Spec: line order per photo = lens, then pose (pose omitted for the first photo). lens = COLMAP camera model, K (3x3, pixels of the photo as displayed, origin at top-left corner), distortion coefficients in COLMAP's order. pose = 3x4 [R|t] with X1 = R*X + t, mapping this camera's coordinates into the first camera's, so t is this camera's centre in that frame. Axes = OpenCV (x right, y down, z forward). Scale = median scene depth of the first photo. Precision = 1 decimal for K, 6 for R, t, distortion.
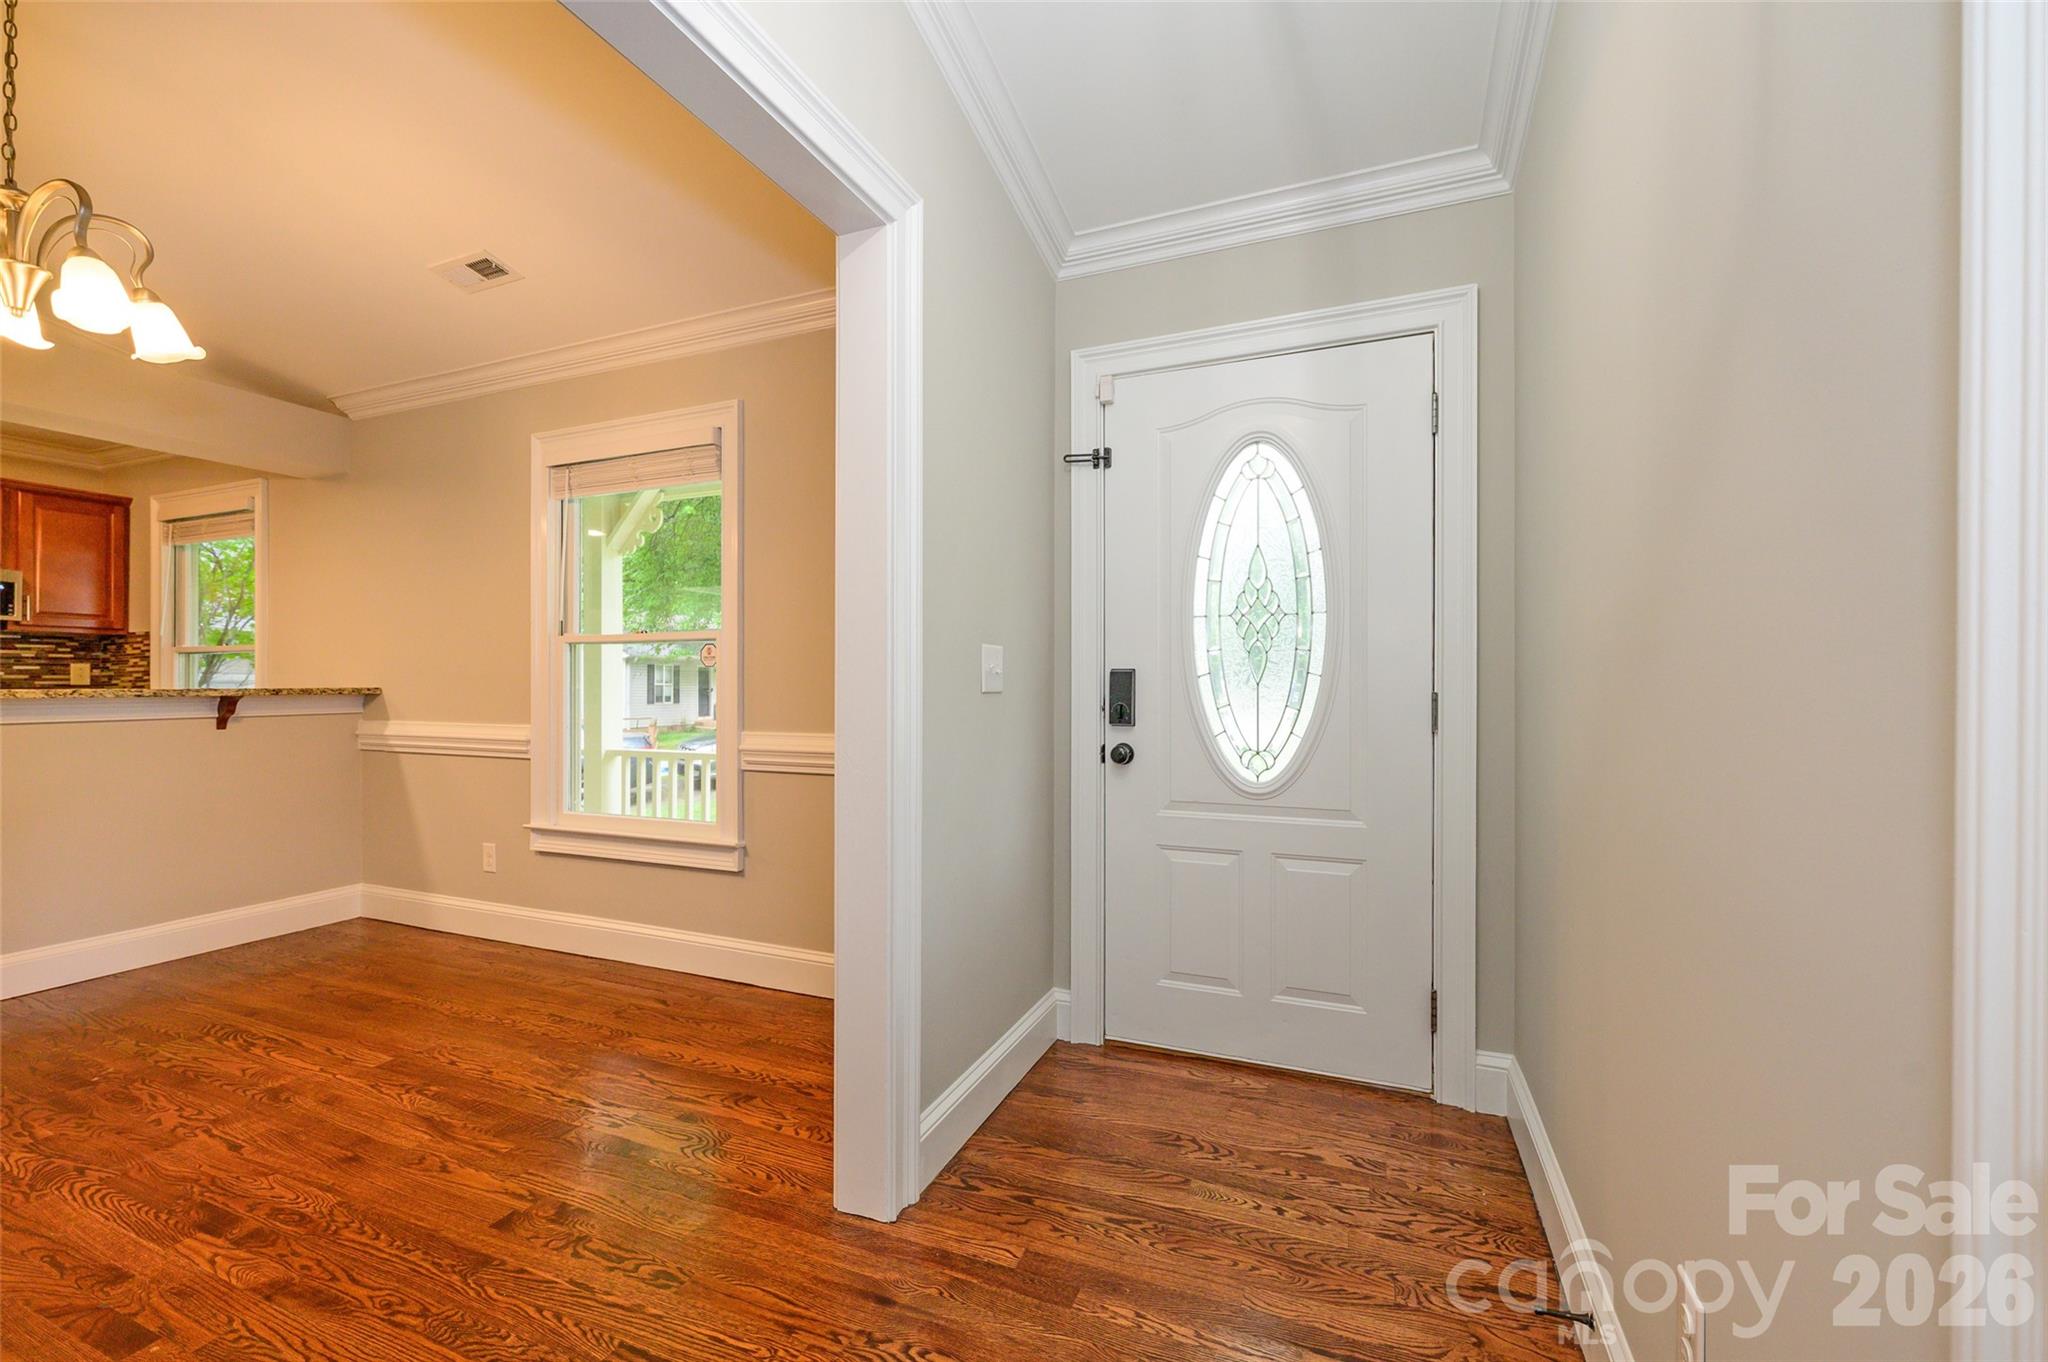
lens RADIAL K [[812.2, 0, 1028.4], [0, 812.2, 695.2], [0, 0, 1]] dist [0.000435, -0.000594]
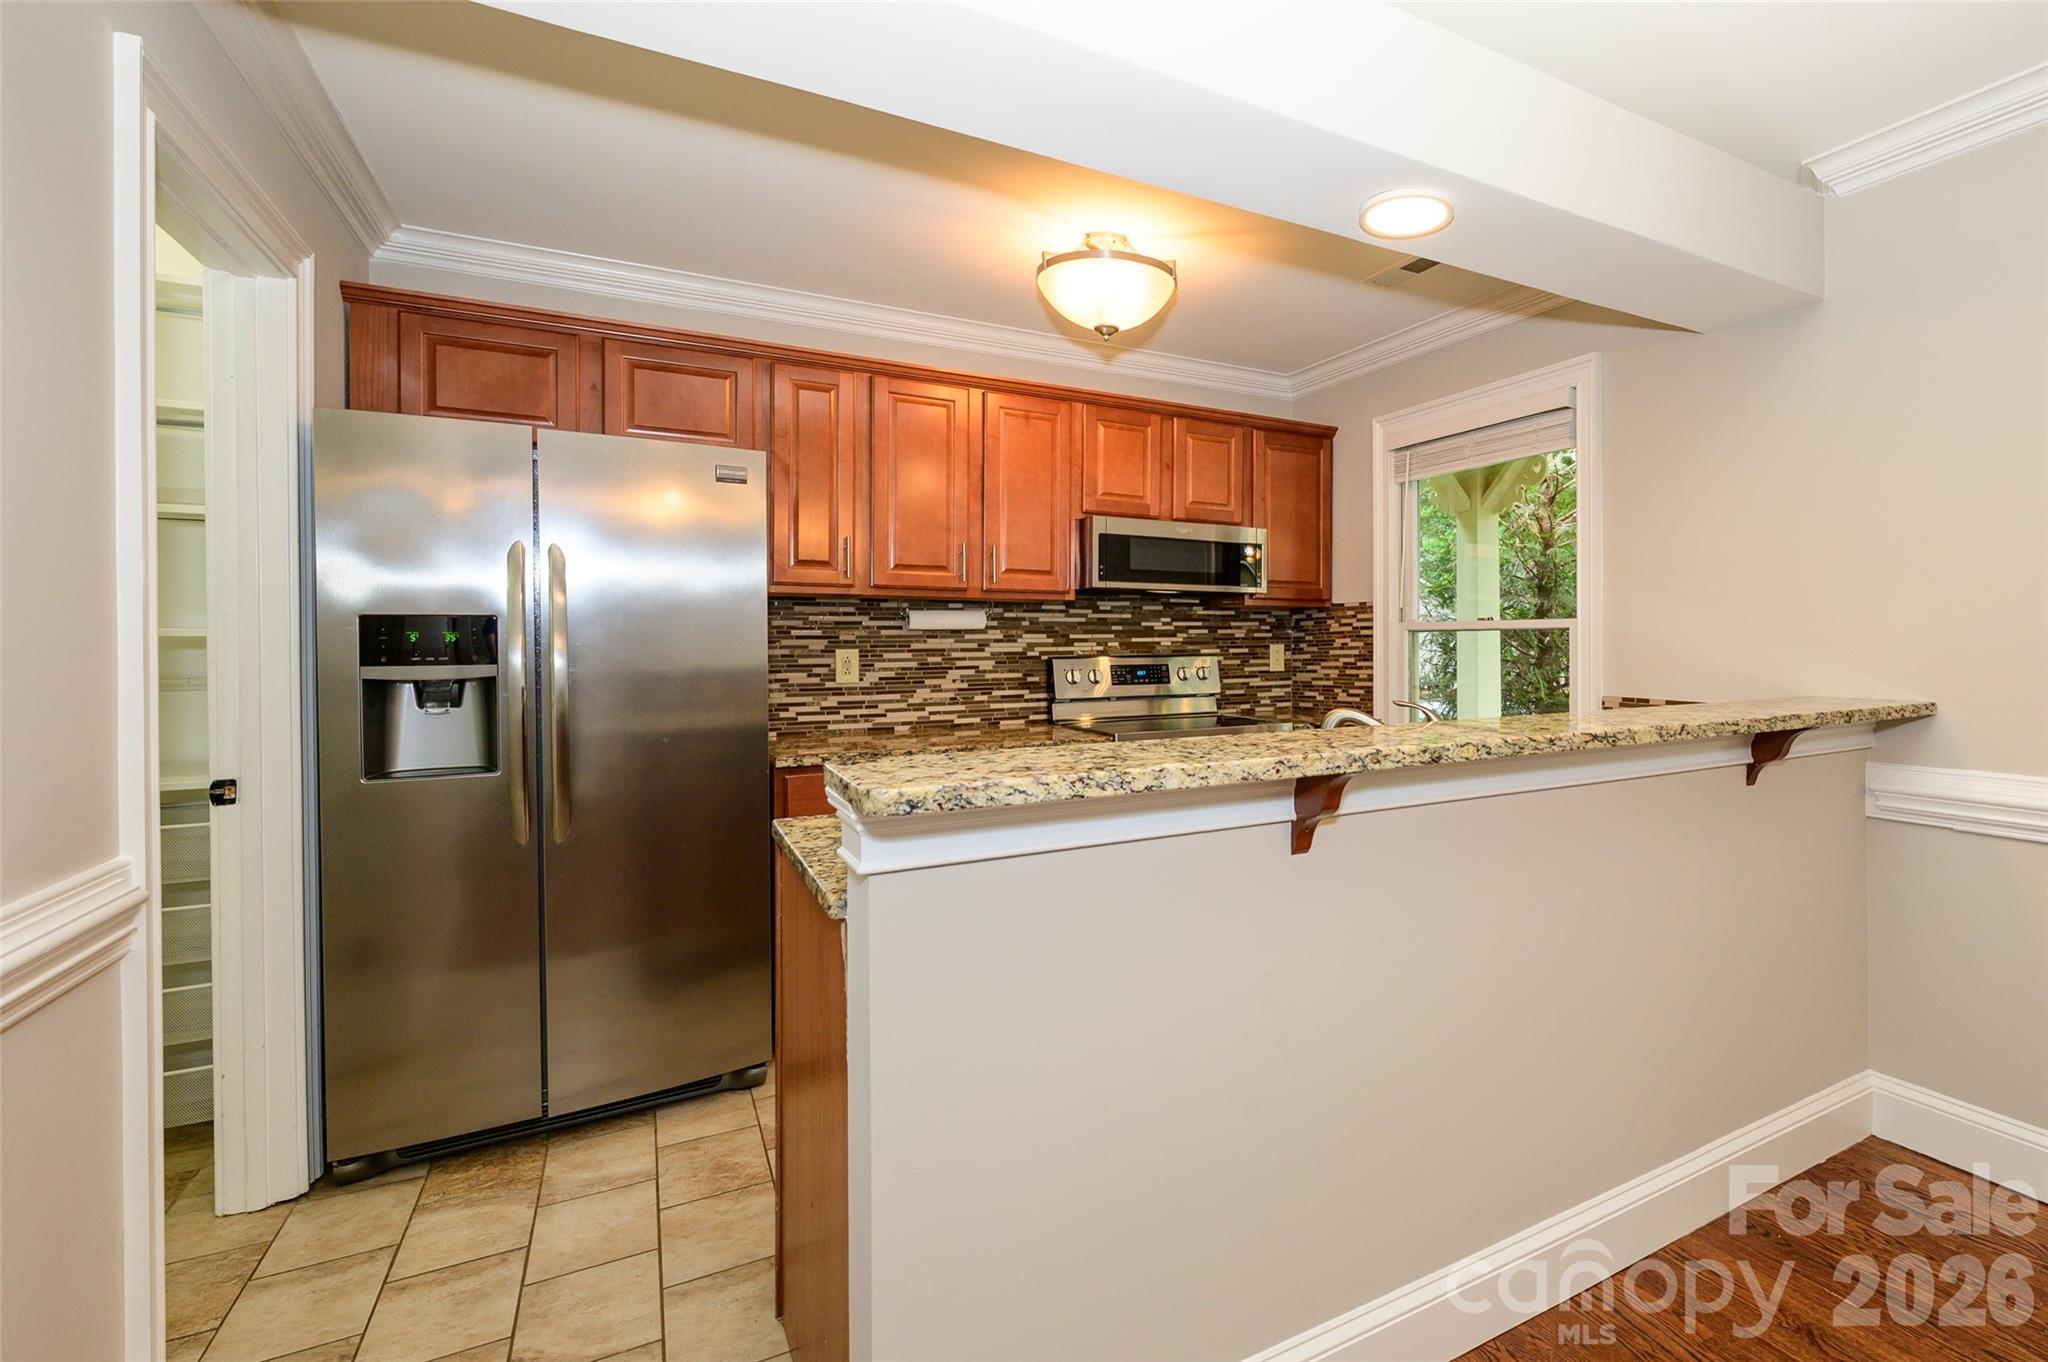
lens RADIAL K [[975.3, 0, 1226.3], [0, 975.3, 645.8], [0, 0, 1]] dist [0.004280, 0.001729]
pose [[0.805063, -0.002955, -0.593182, -0.896075], [0.001804, 0.999995, -0.002532, -0.049387], [0.593186, 0.000968, 0.805065, 0.279288]]
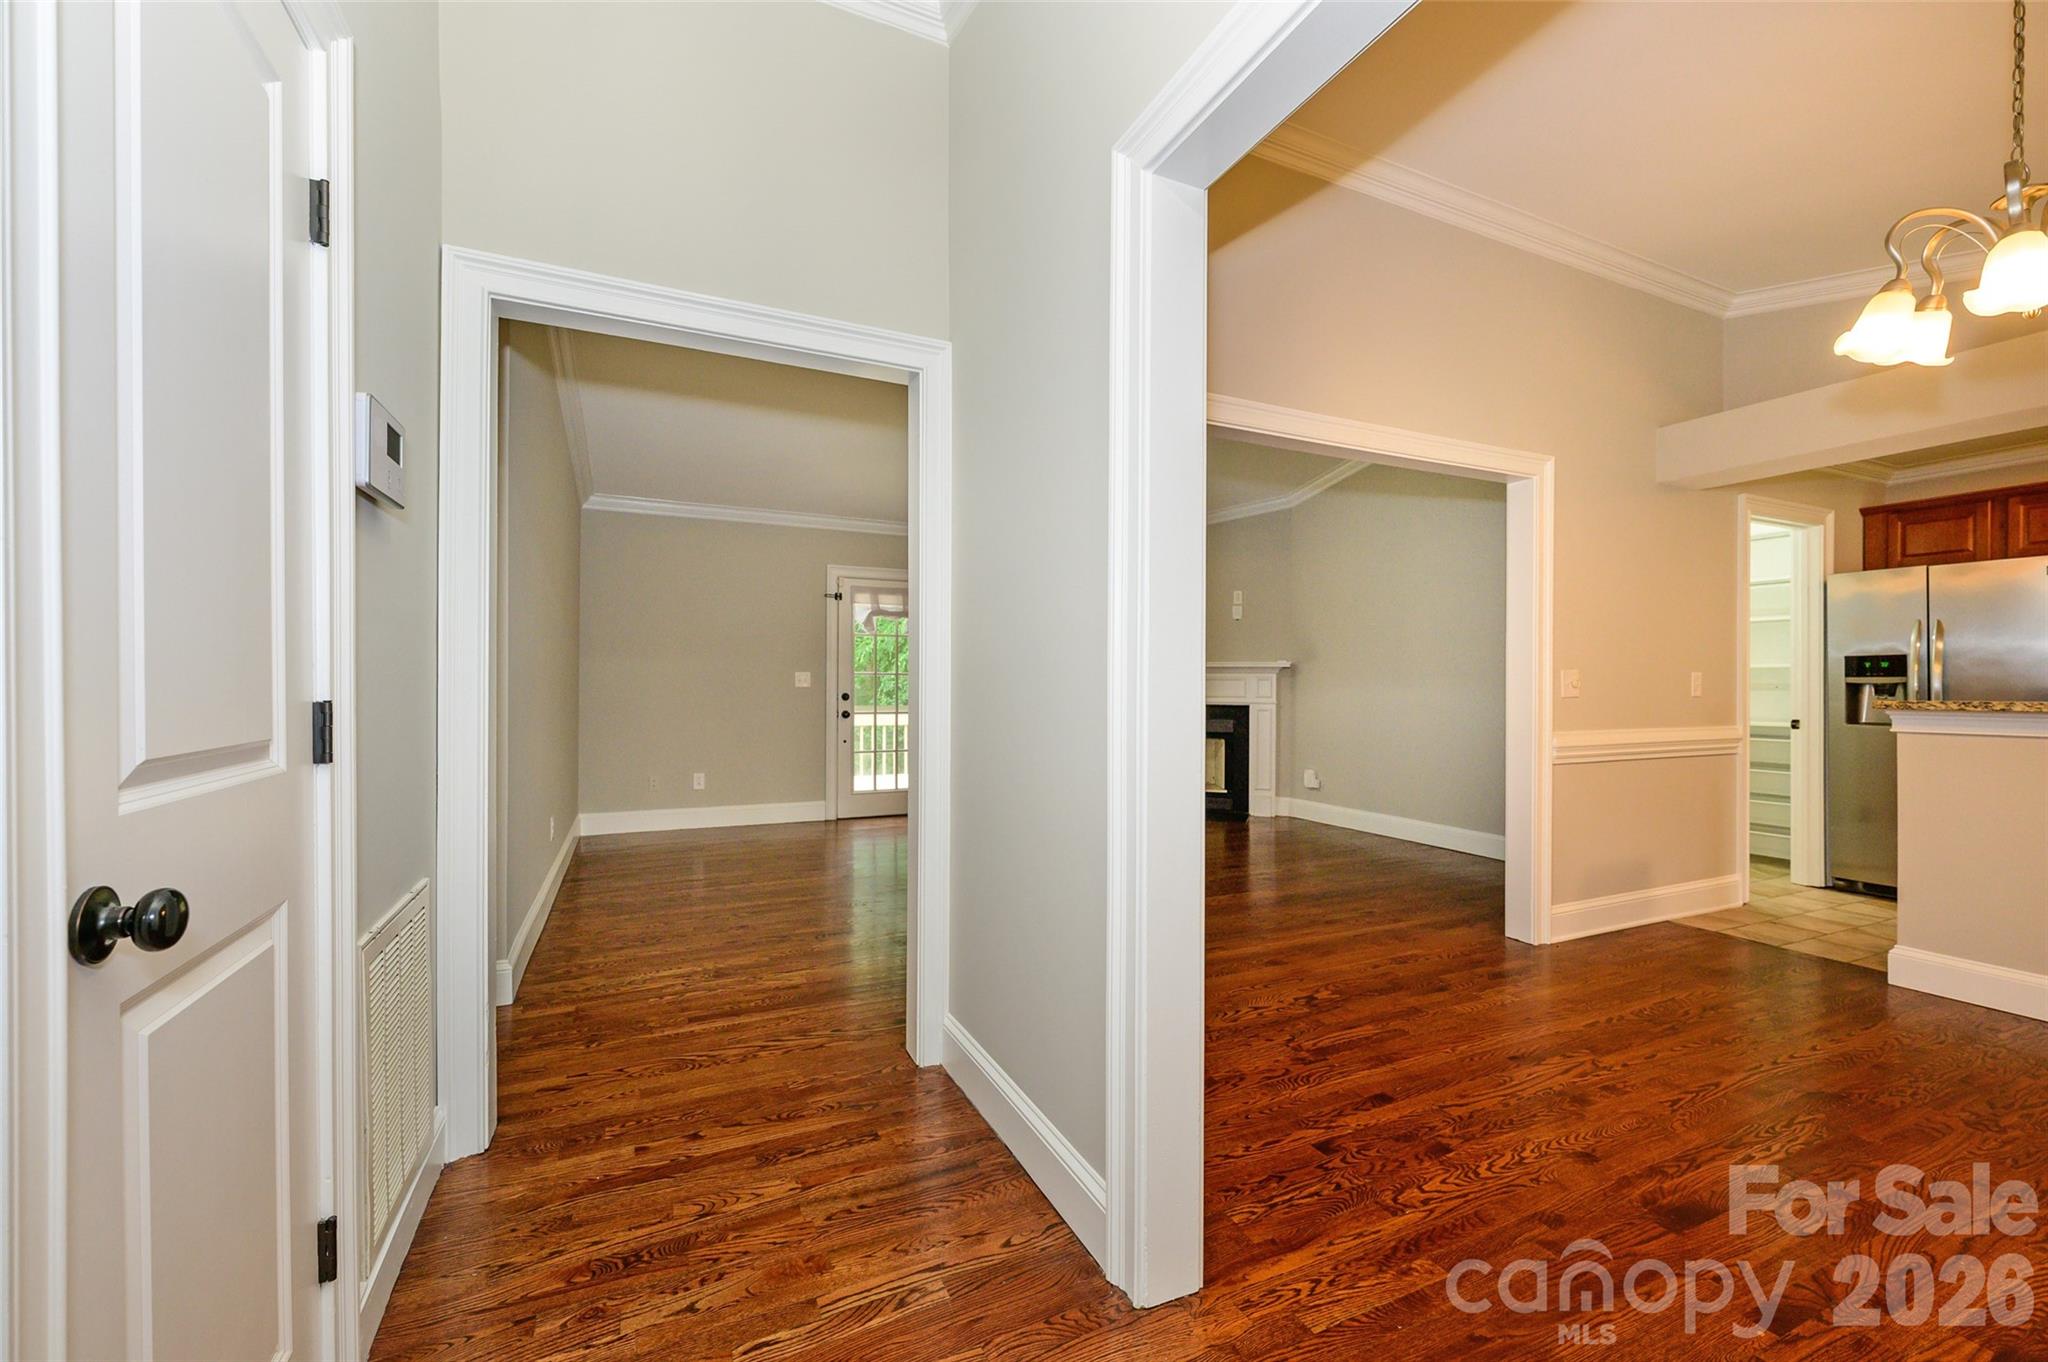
lens RADIAL K [[812.2, 0, 1027.4], [0, 812.2, 694.9], [0, 0, 1]] dist [0.000435, -0.000594]
pose [[-0.683872, 0.000700, -0.729602, 0.131459], [-0.013311, 0.999821, 0.013435, -0.009336], [0.729481, 0.018900, -0.683740, 0.396923]]
